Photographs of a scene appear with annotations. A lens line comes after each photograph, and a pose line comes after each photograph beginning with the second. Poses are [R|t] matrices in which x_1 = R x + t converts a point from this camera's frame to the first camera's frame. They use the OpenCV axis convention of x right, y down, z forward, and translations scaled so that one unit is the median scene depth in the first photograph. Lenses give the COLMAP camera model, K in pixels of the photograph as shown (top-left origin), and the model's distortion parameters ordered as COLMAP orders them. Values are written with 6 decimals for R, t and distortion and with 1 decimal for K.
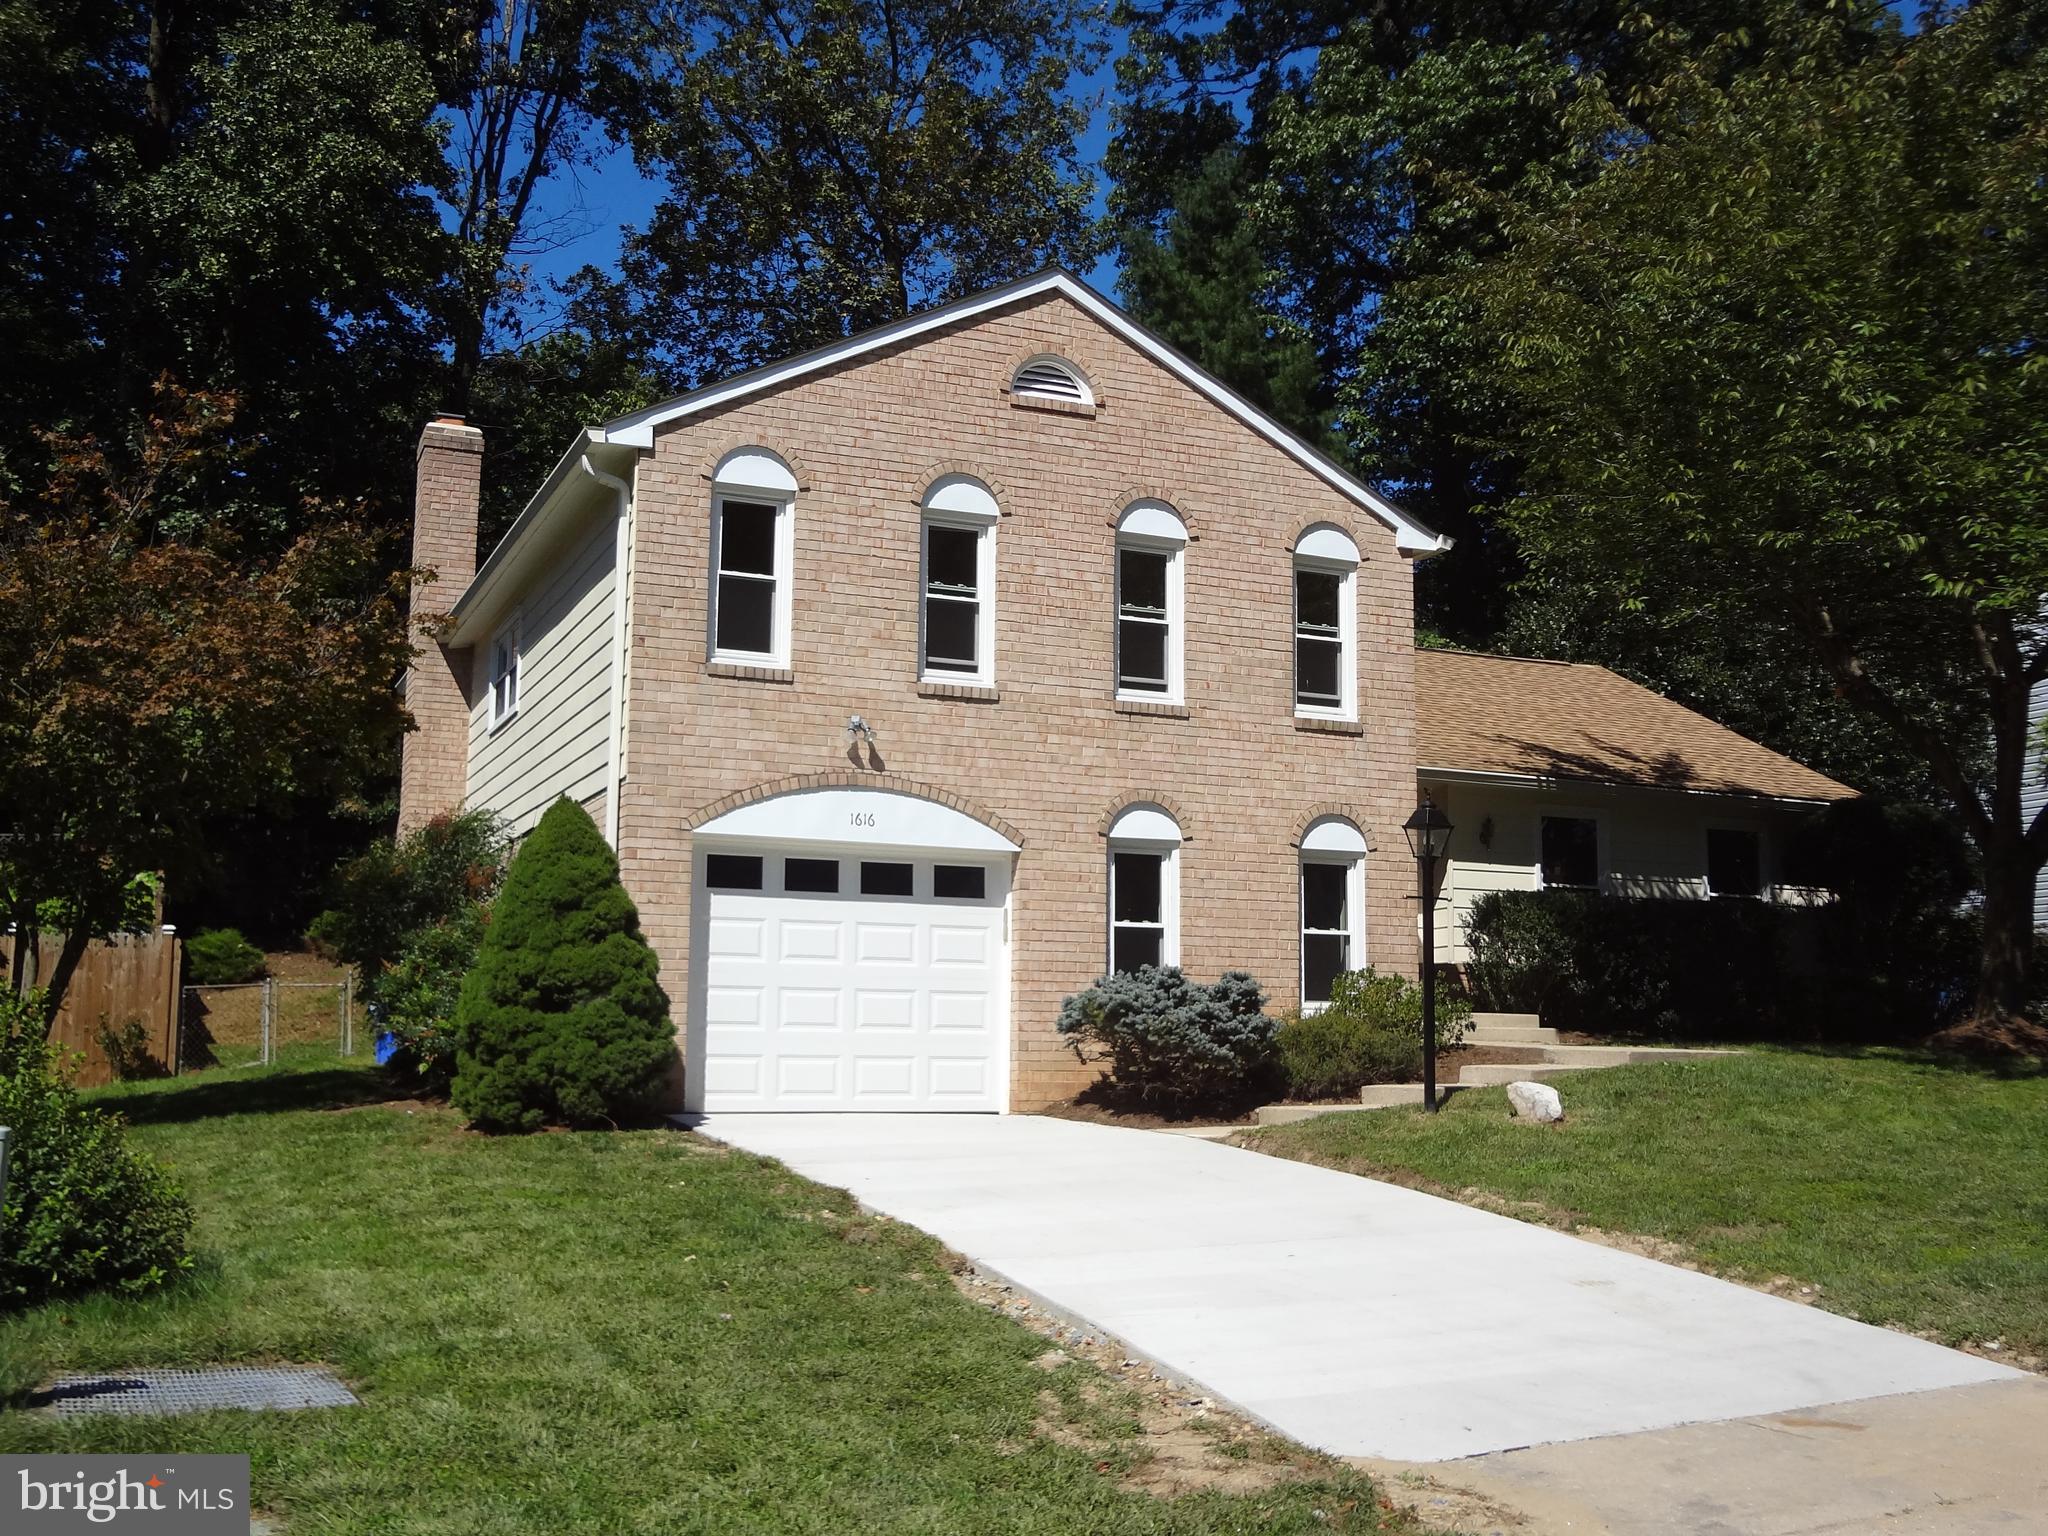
lens RADIAL K [[2088.0, 0, 1024.0], [0, 2088.0, 768.0], [0, 0, 1]] dist [-0.011909, 0.033281]
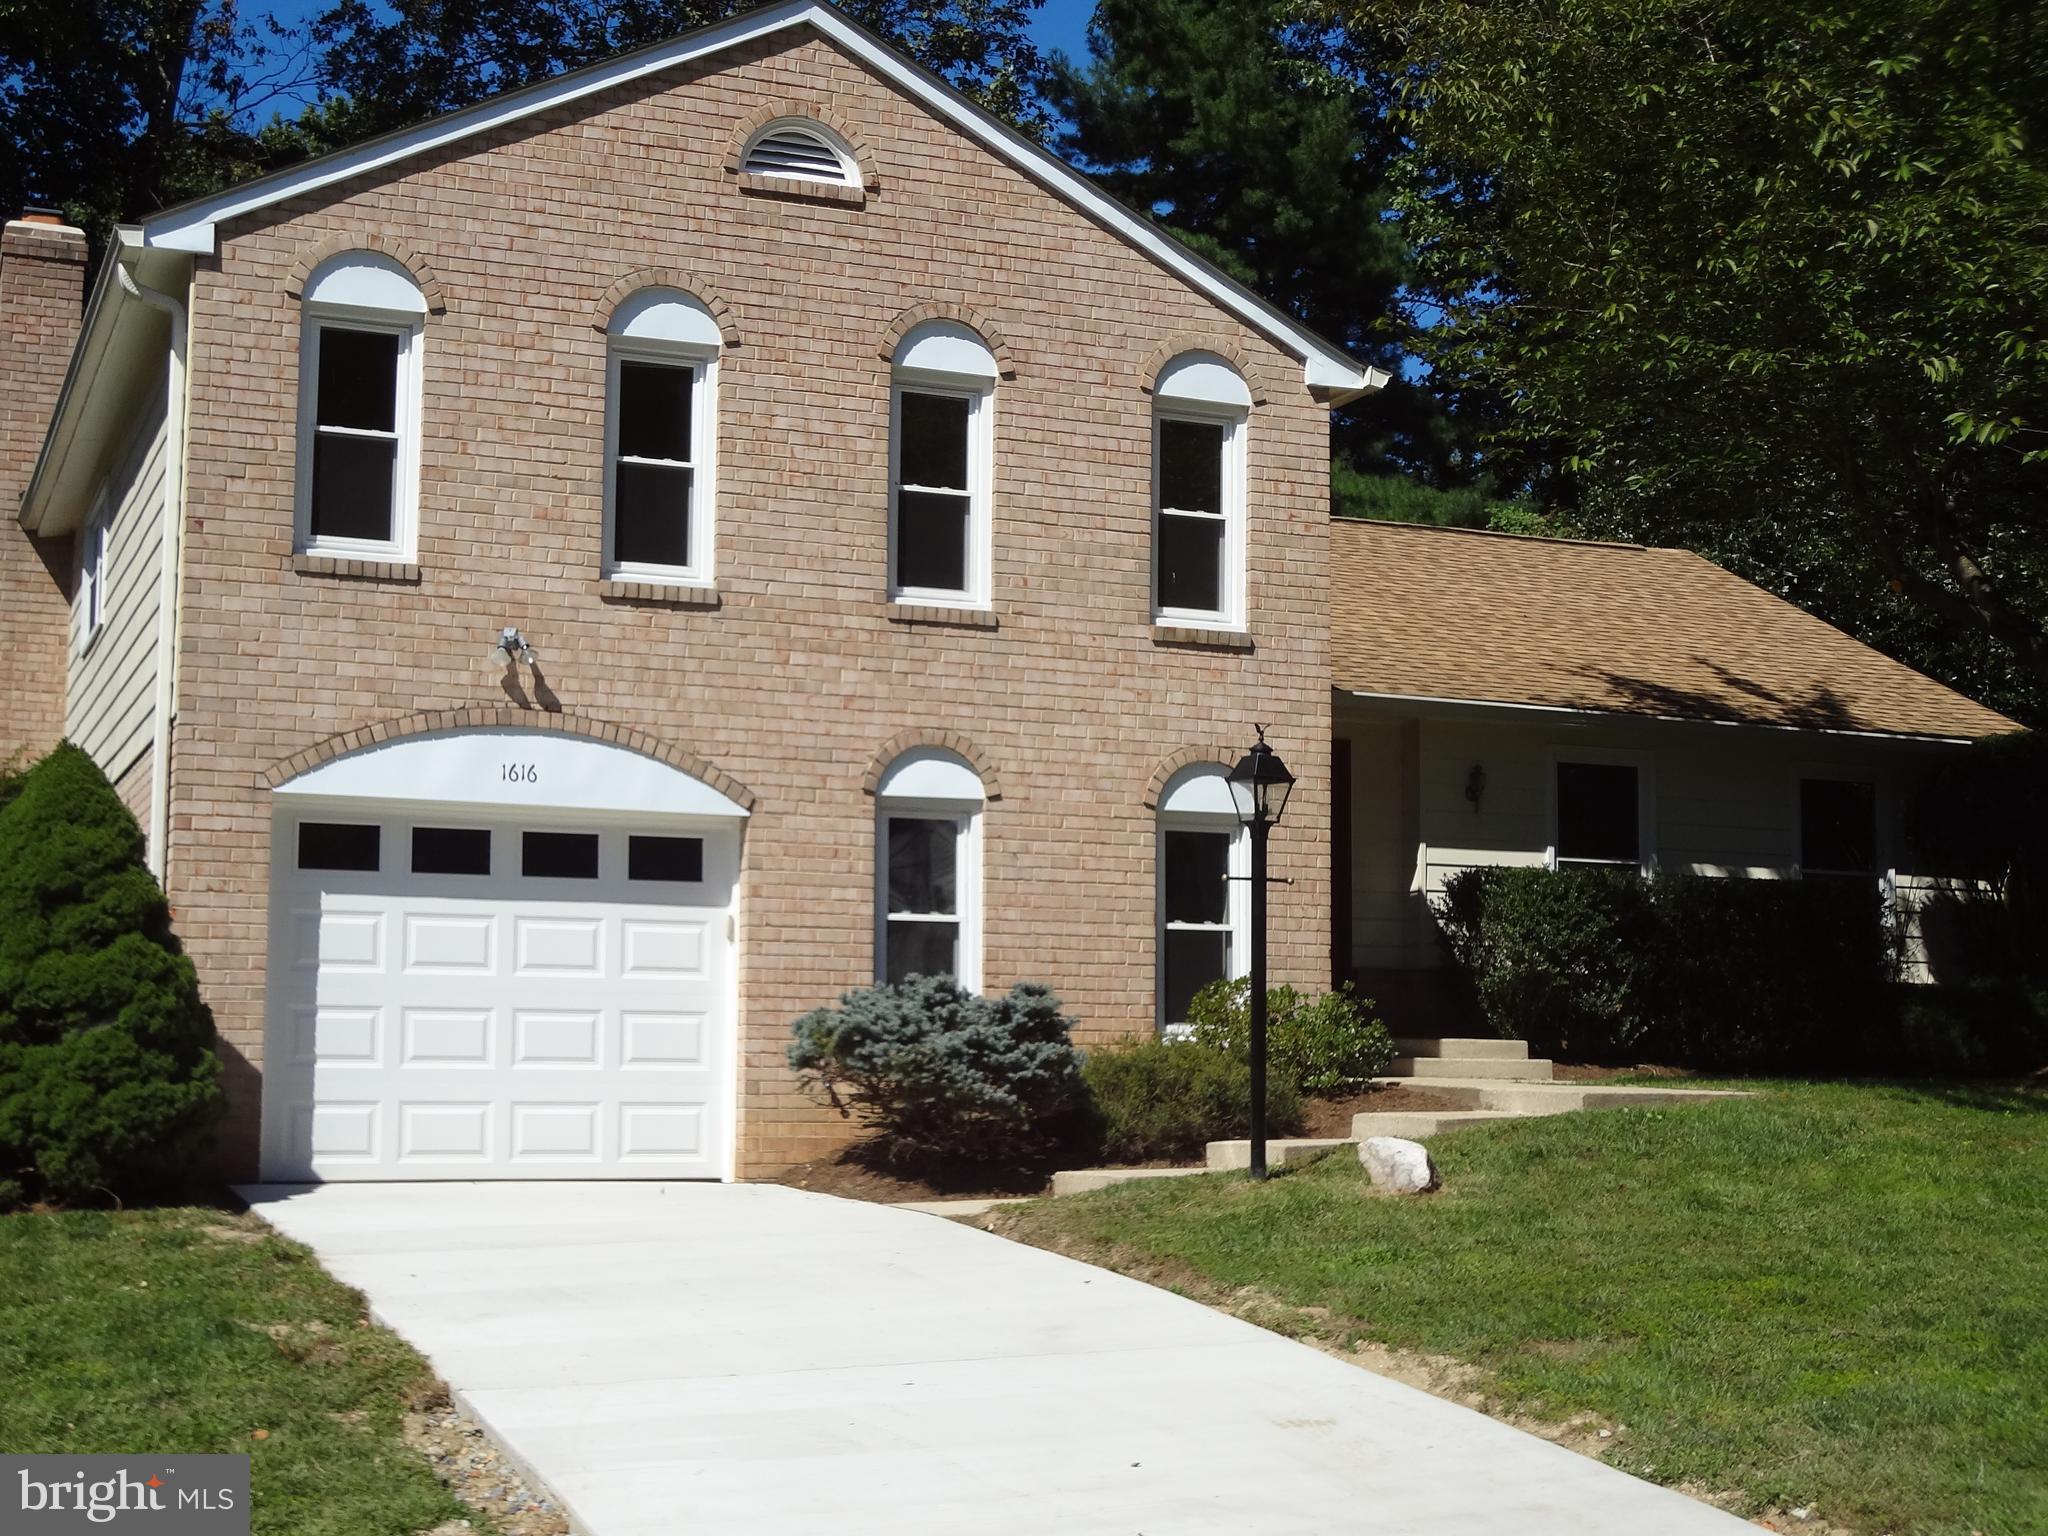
lens RADIAL K [[2892.7, 0, 1024.0], [0, 2892.7, 768.0], [0, 0, 1]] dist [0.008611, 0.042689]
pose [[0.999774, -0.005874, -0.020447, 0.112914], [0.006374, 0.999680, 0.024484, -0.000202], [0.020297, -0.024609, 0.999491, 0.011574]]
